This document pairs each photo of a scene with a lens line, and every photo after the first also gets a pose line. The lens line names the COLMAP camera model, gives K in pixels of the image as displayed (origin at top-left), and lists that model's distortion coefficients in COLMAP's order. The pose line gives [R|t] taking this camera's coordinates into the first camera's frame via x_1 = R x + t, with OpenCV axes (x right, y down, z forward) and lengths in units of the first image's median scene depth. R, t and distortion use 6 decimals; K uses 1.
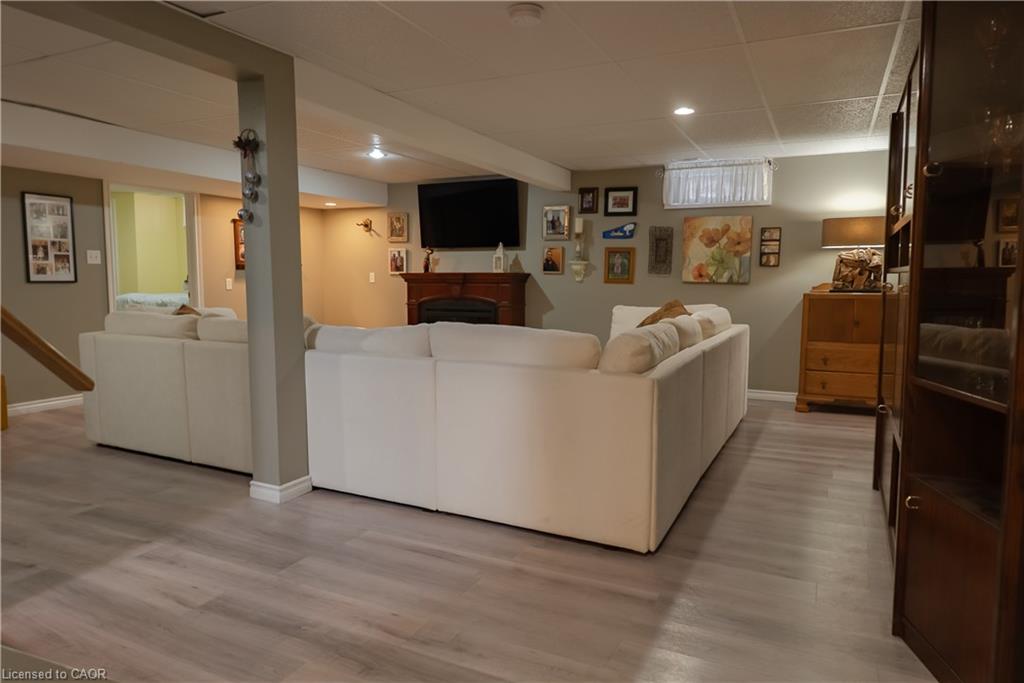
lens RADIAL K [[654.5, 0, 508.1], [0, 654.5, 341.3], [0, 0, 1]] dist [-0.000563, -0.000829]
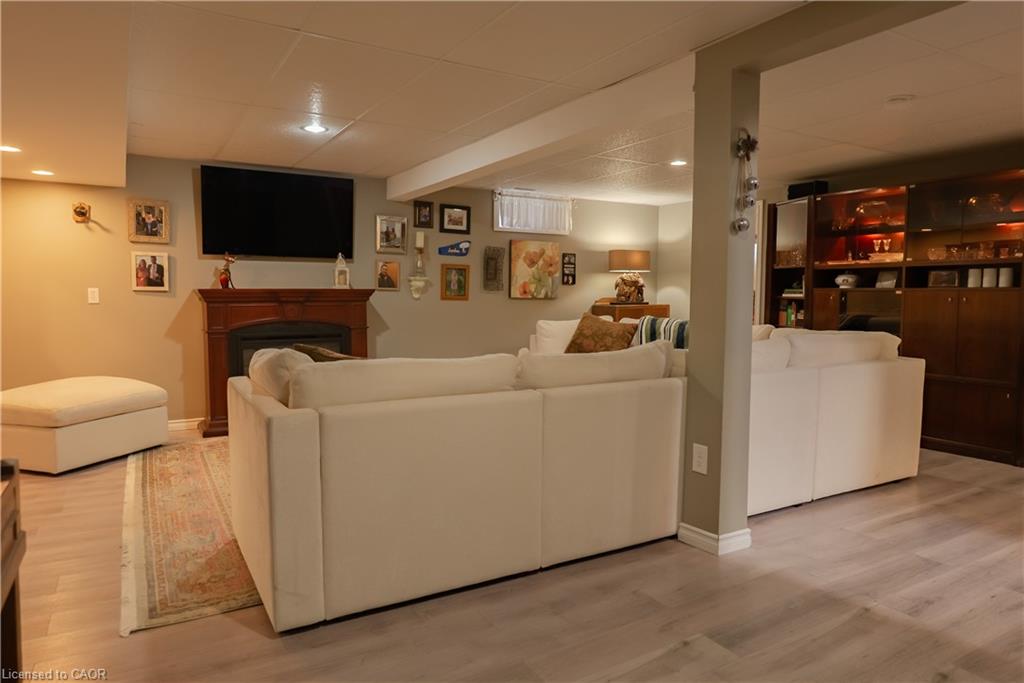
lens RADIAL K [[654.5, 0, 508.1], [0, 654.5, 341.3], [0, 0, 1]] dist [-0.000563, -0.000829]
pose [[0.542758, -0.064345, 0.837420, -0.644520], [0.083383, 0.996263, 0.022507, -0.041702], [-0.835740, 0.057611, 0.546096, 0.392020]]
